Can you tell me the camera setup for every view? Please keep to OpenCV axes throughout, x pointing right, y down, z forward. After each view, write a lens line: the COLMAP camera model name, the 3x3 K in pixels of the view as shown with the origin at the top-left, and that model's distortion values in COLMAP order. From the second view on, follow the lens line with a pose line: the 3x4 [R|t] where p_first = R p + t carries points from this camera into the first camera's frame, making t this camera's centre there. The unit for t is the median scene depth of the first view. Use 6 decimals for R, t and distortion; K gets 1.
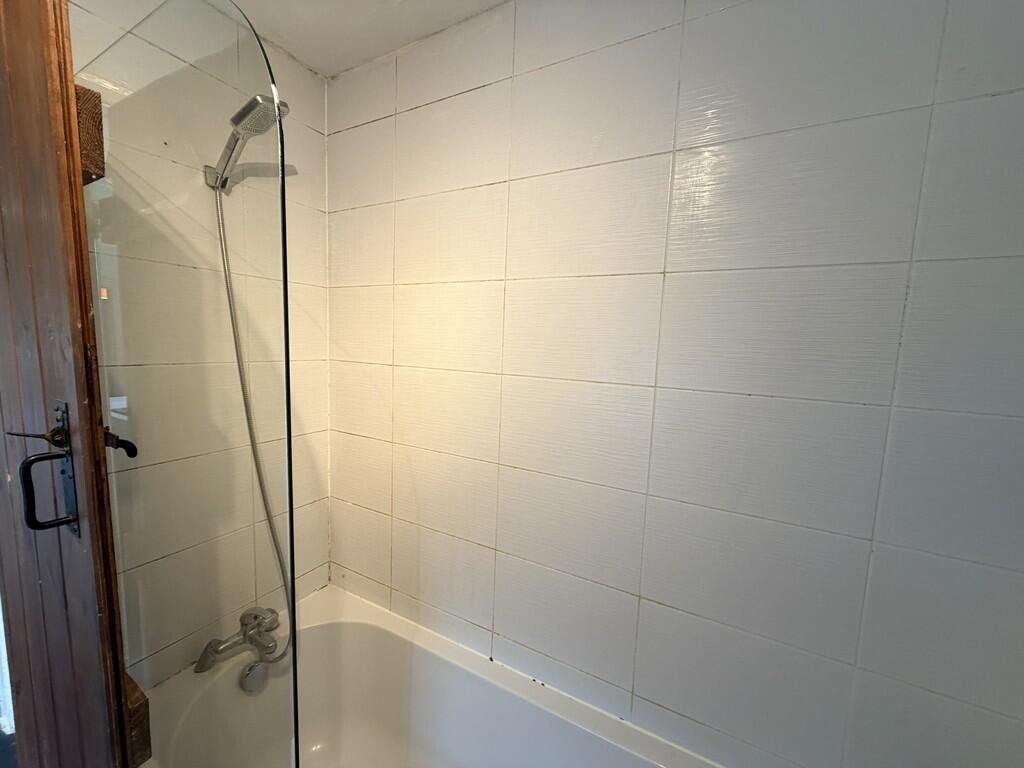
lens RADIAL K [[404.9, 0, 504.8], [0, 404.9, 386.8], [0, 0, 1]] dist [0.008710, -0.000873]
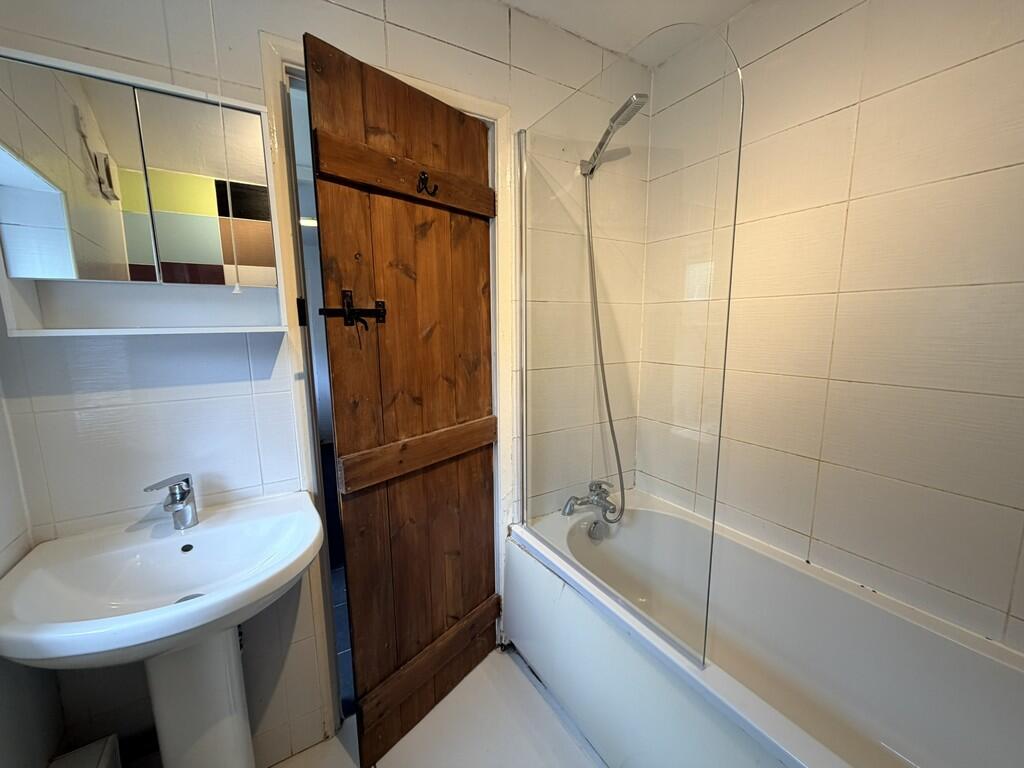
lens RADIAL K [[404.9, 0, 512.1], [0, 404.9, 383.8], [0, 0, 1]] dist [0.008710, -0.000873]
pose [[0.863730, 0.034614, -0.502765, -0.190134], [-0.018680, 0.999152, 0.036698, 0.174115], [0.503608, -0.022306, 0.863644, -0.334901]]
